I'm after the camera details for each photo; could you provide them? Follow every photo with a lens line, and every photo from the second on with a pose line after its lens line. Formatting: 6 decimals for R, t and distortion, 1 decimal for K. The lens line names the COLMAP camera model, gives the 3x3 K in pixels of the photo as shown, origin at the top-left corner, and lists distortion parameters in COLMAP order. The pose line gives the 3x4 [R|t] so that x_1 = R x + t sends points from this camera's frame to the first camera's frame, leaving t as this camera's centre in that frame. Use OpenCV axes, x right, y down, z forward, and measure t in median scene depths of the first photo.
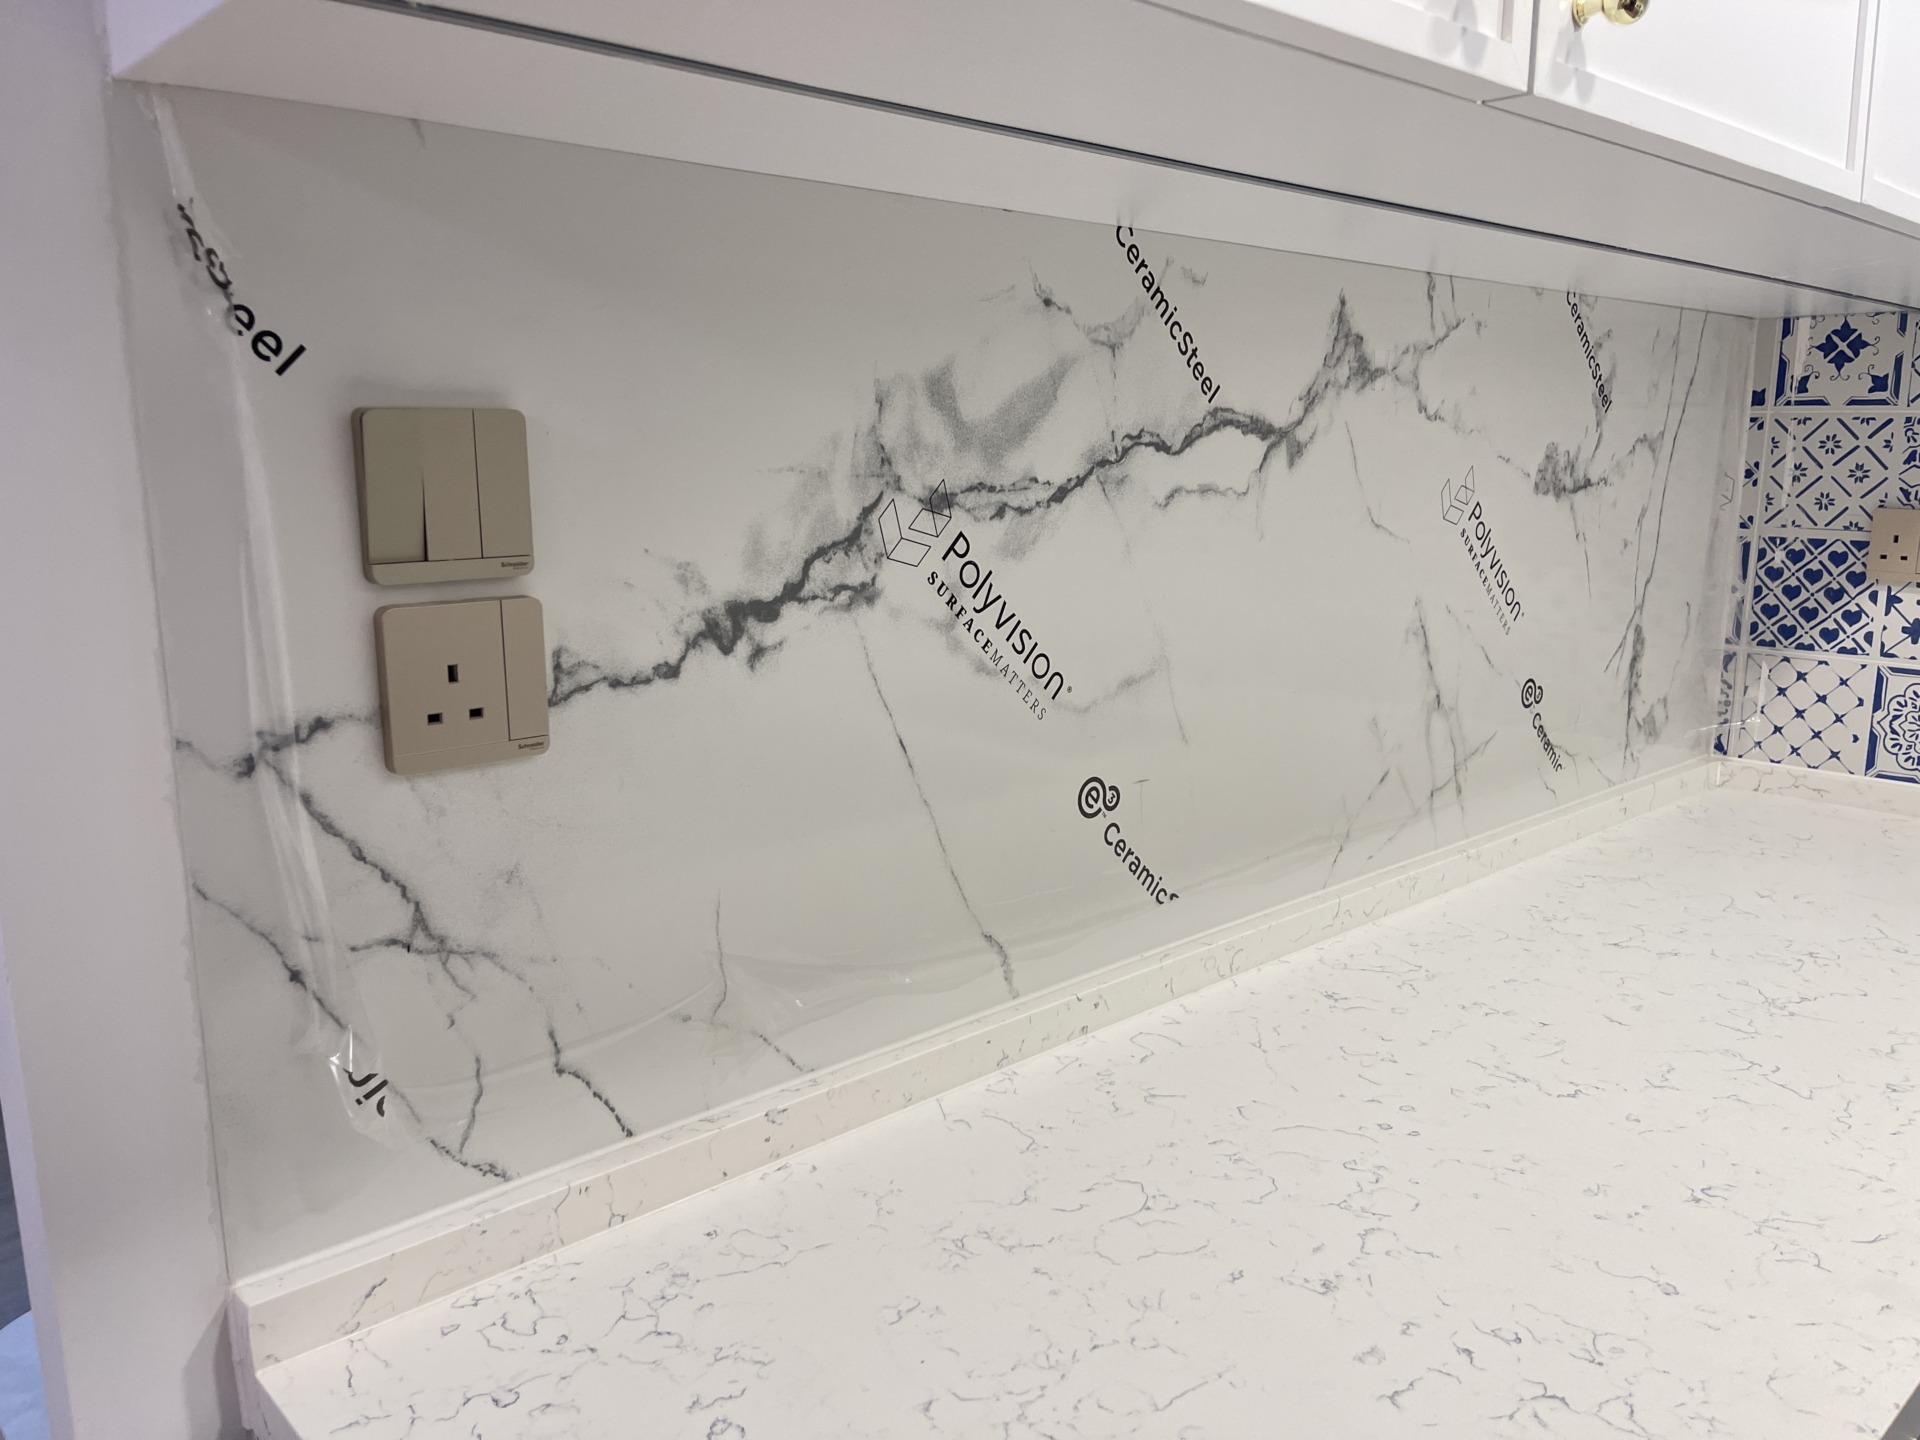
lens RADIAL K [[1500.2, 0, 951.7], [0, 1500.2, 733.7], [0, 0, 1]] dist [0.099943, -0.148702]
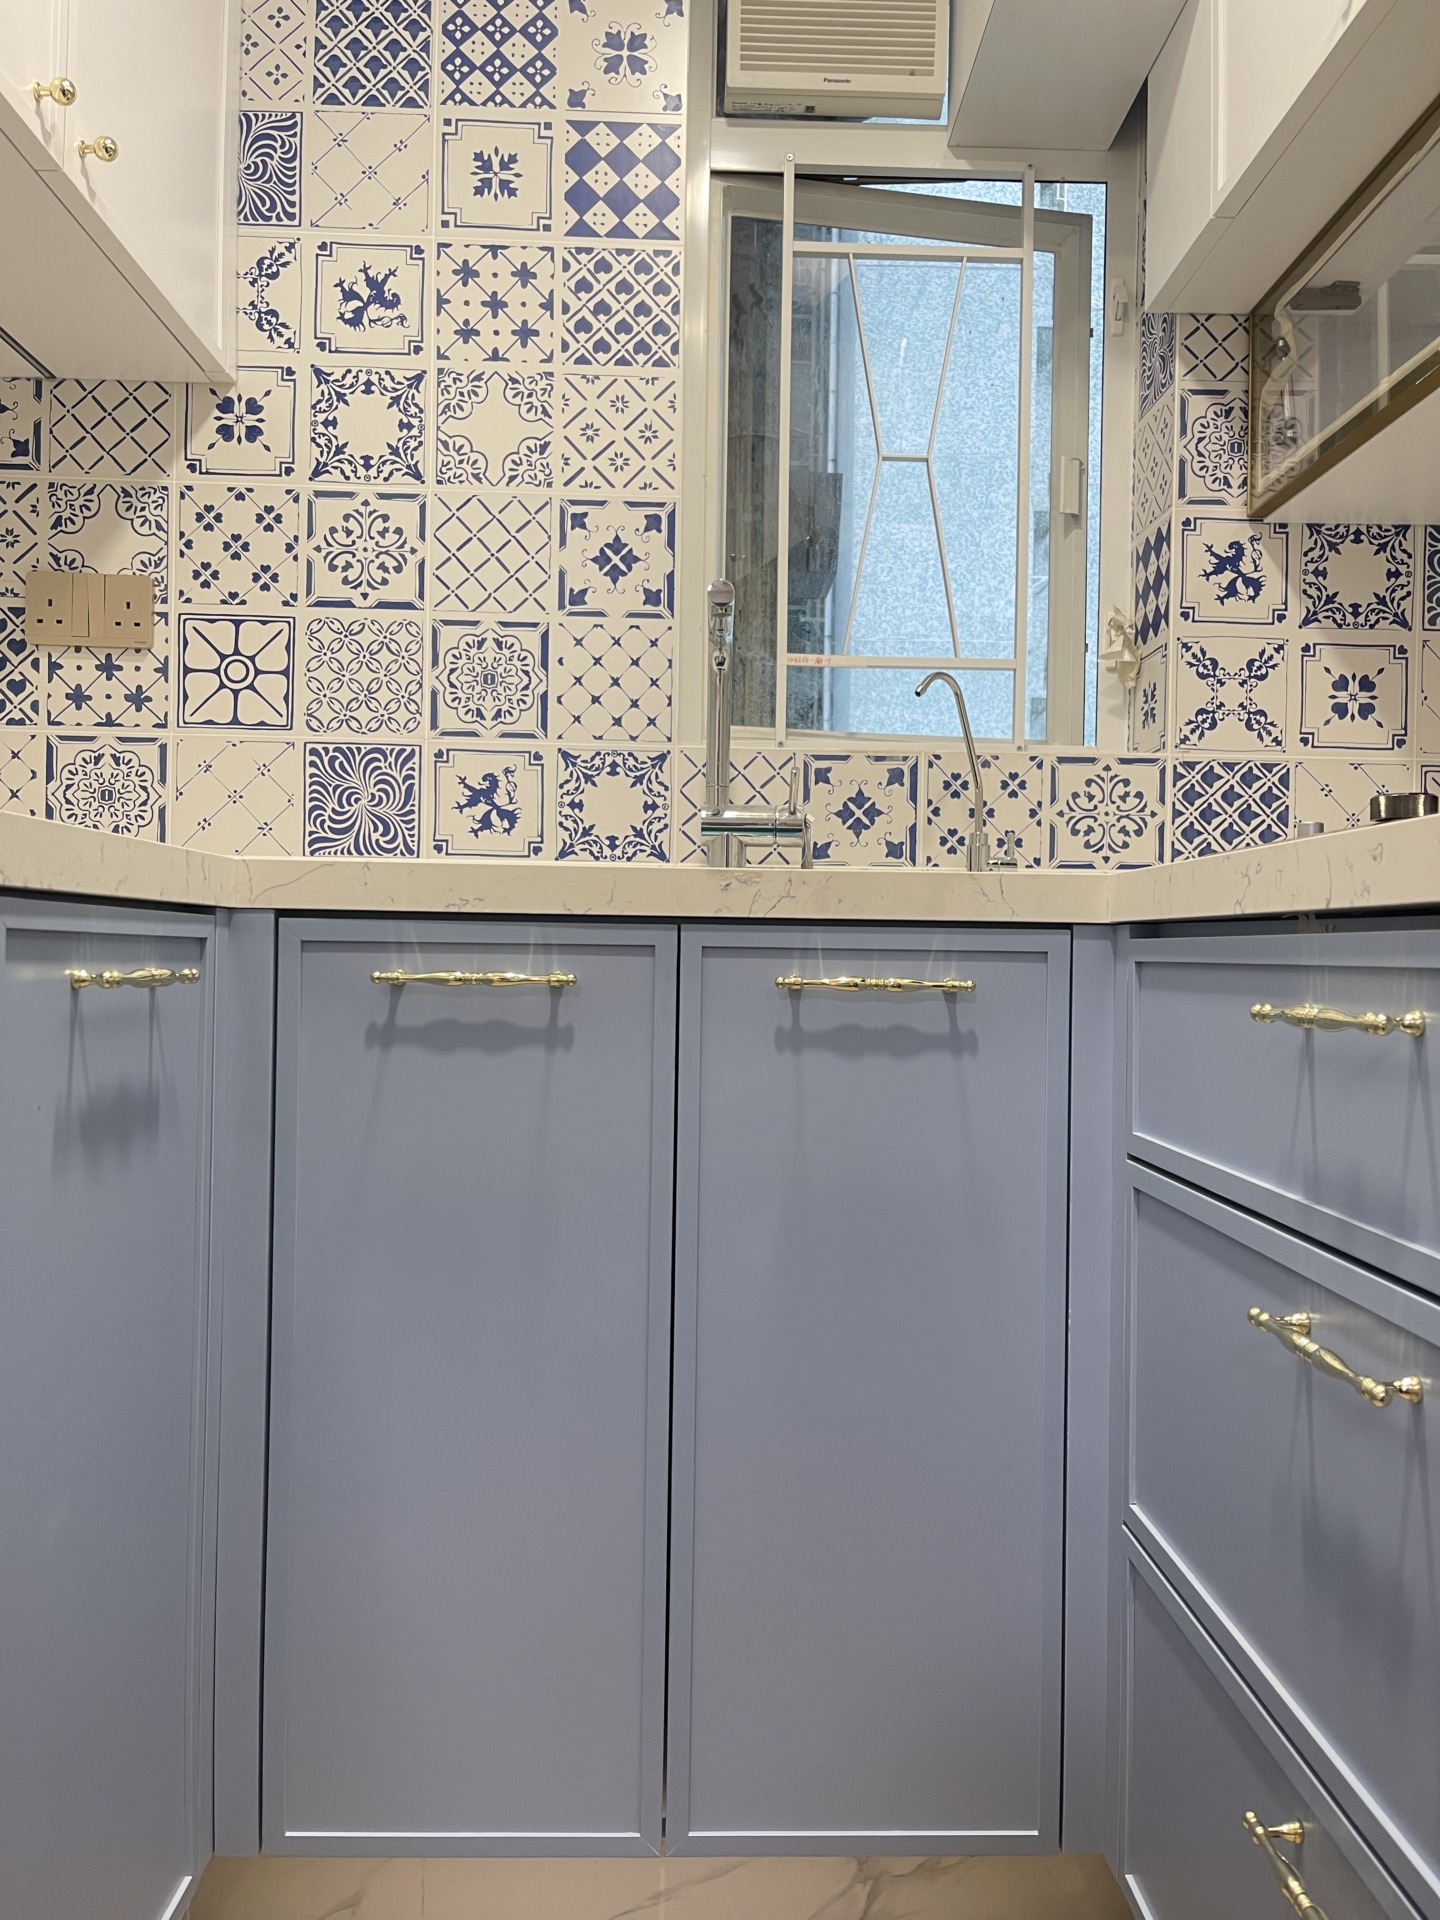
lens RADIAL K [[1494.5, 0, 742.7], [0, 1494.5, 955.2], [0, 0, 1]] dist [0.059361, -0.083240]
pose [[0.664333, 0.009796, 0.747373, 0.196996], [0.131550, 0.982773, -0.129815, 0.291496], [-0.735770, 0.184557, 0.651599, 0.080257]]
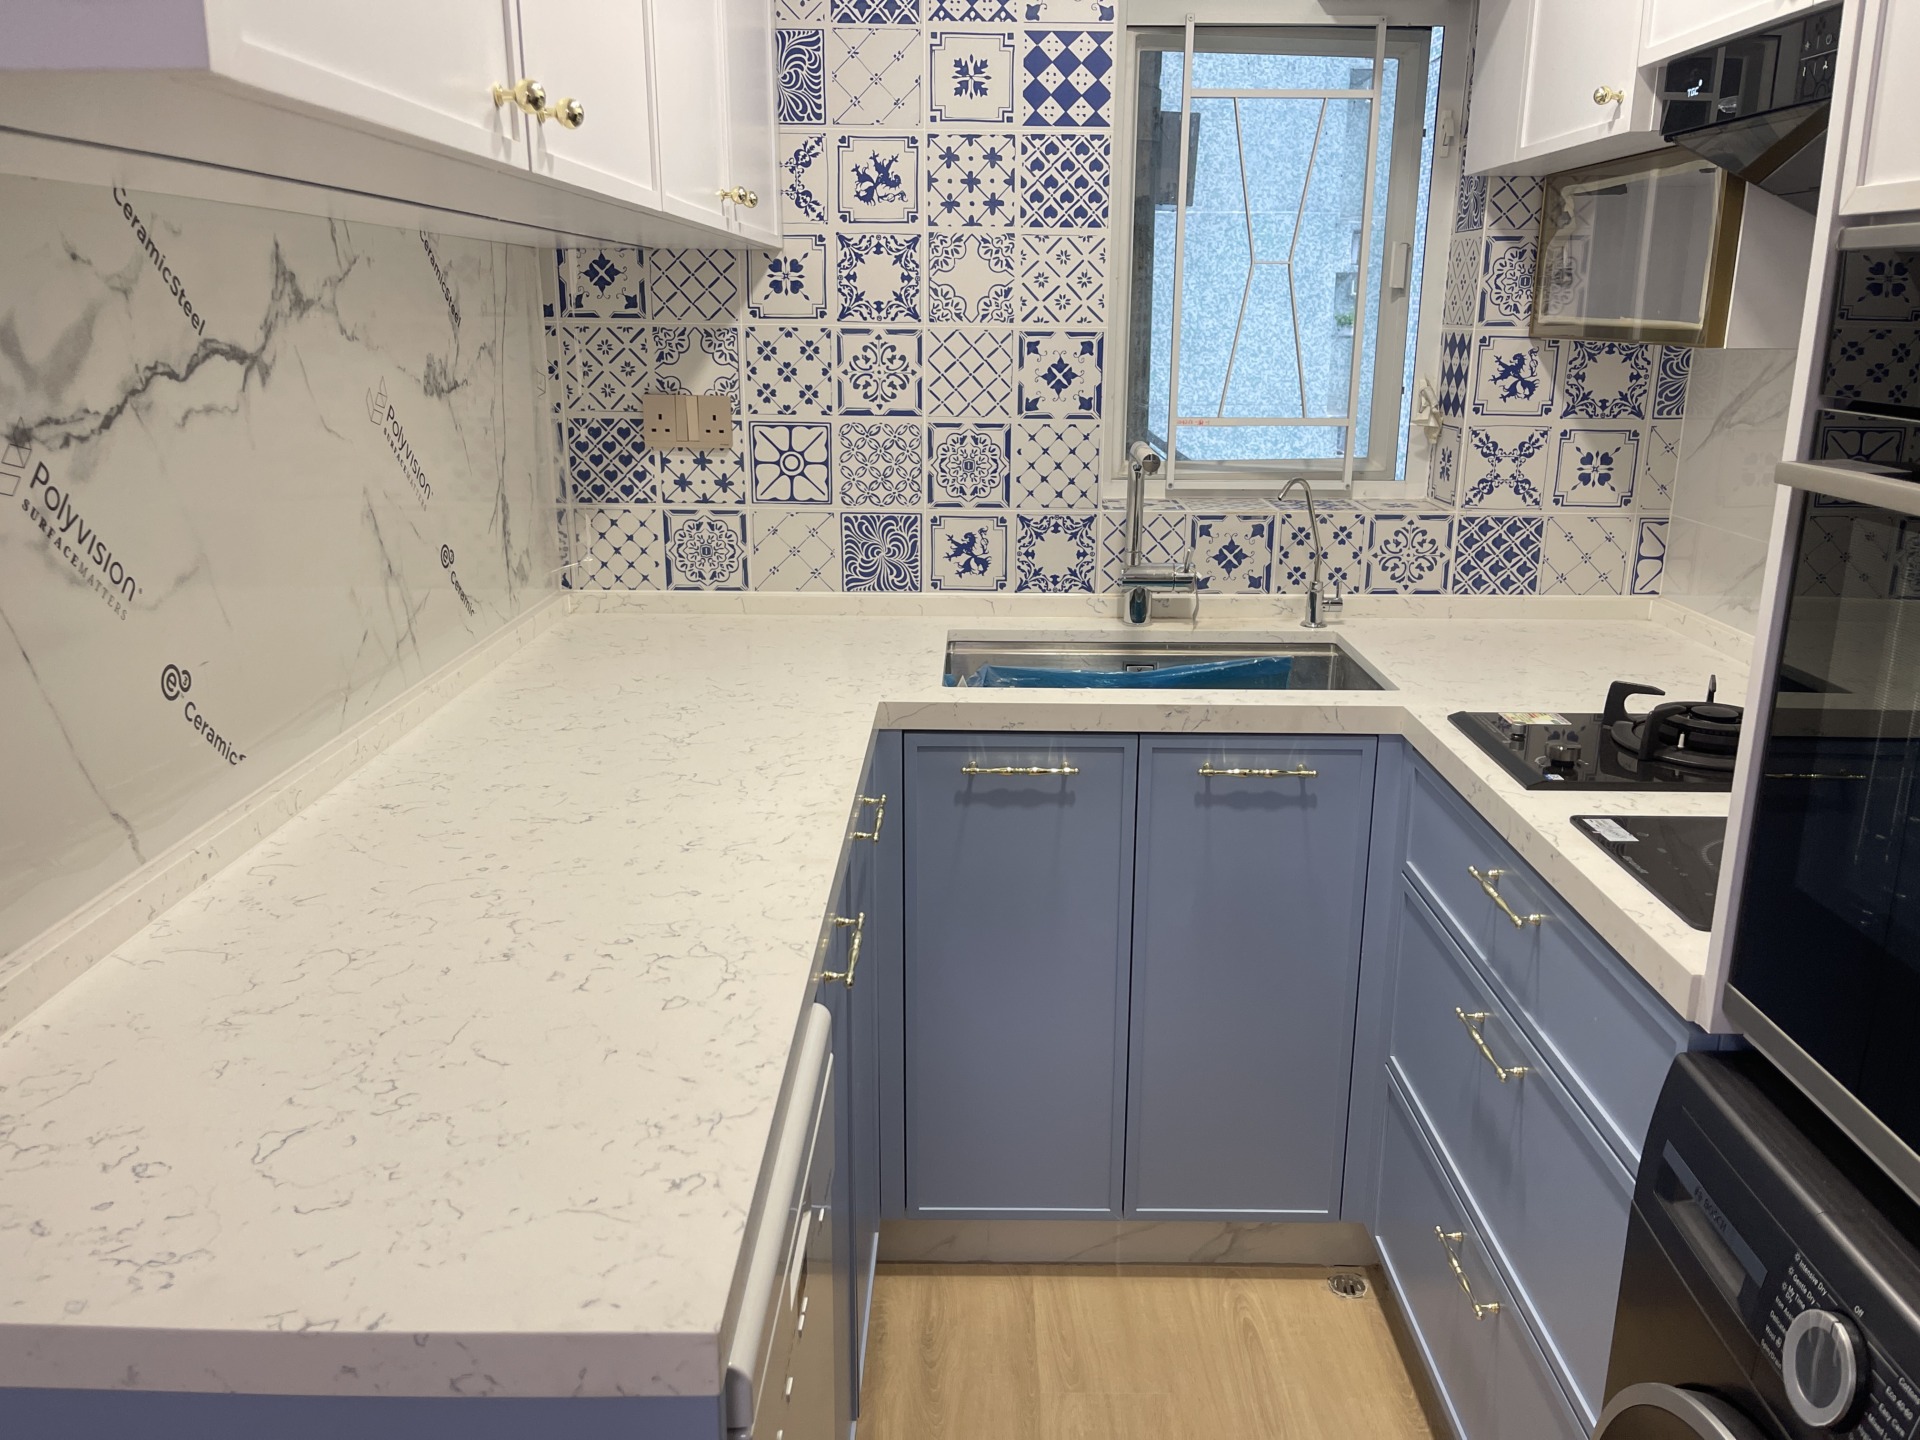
lens RADIAL K [[1494.5, 0, 979.4], [0, 1494.5, 719.4], [0, 0, 1]] dist [0.059361, -0.083240]
pose [[0.689089, -0.190133, 0.699289, -0.195292], [0.135531, 0.981754, 0.133380, -0.000064], [-0.711890, 0.002864, 0.702285, -0.172417]]
